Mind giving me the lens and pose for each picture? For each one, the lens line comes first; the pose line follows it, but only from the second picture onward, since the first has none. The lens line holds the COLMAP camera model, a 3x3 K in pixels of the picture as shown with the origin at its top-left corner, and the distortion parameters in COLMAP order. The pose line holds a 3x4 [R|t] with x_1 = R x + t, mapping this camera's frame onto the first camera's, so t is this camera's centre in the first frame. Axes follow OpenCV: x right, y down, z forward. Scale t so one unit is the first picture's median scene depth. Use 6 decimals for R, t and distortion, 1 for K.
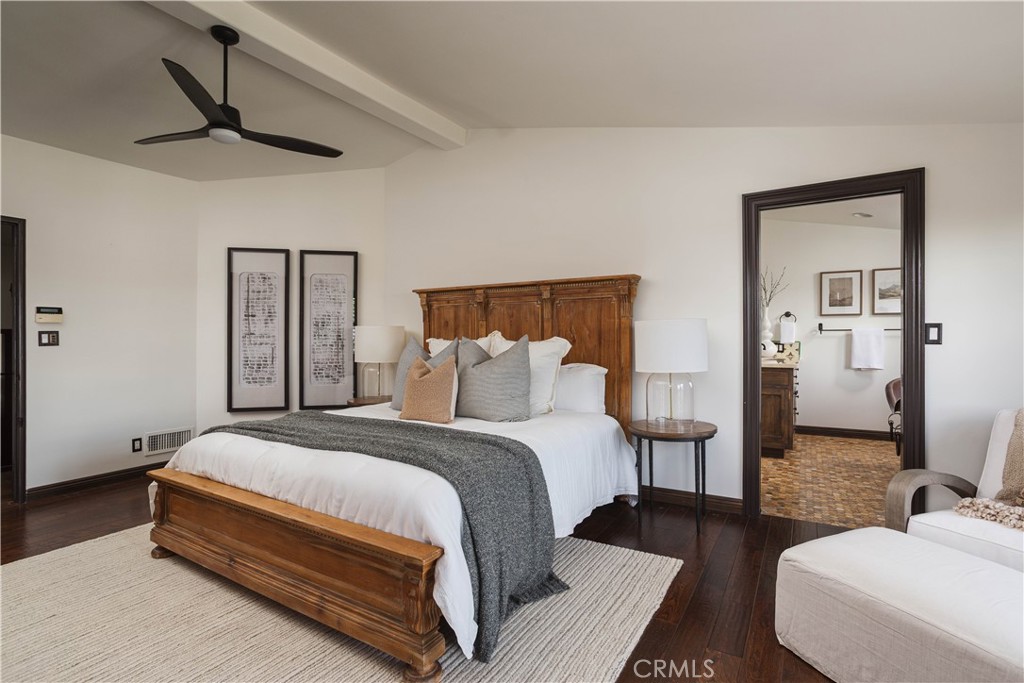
lens RADIAL K [[488.5, 0, 510.9], [0, 488.5, 336.8], [0, 0, 1]] dist [-0.021192, 0.000407]
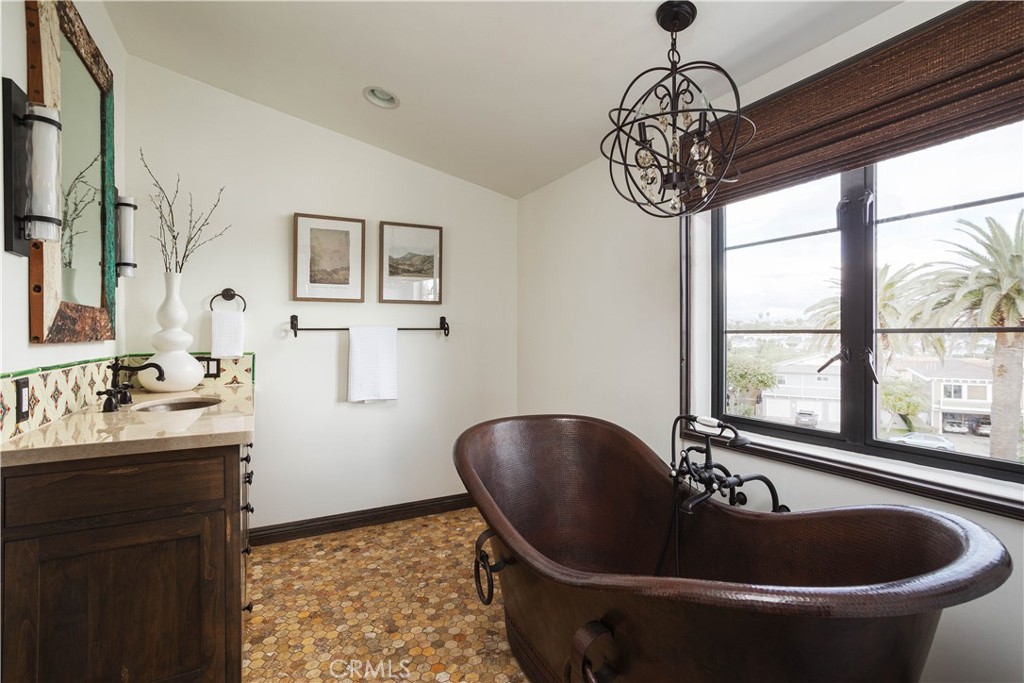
lens RADIAL K [[488.5, 0, 510.9], [0, 488.5, 336.8], [0, 0, 1]] dist [-0.021192, 0.000407]
pose [[0.515614, -0.004663, 0.856808, 0.325569], [0.005272, 0.999984, 0.002270, -0.005504], [-0.856805, 0.003347, 0.515630, 0.552038]]
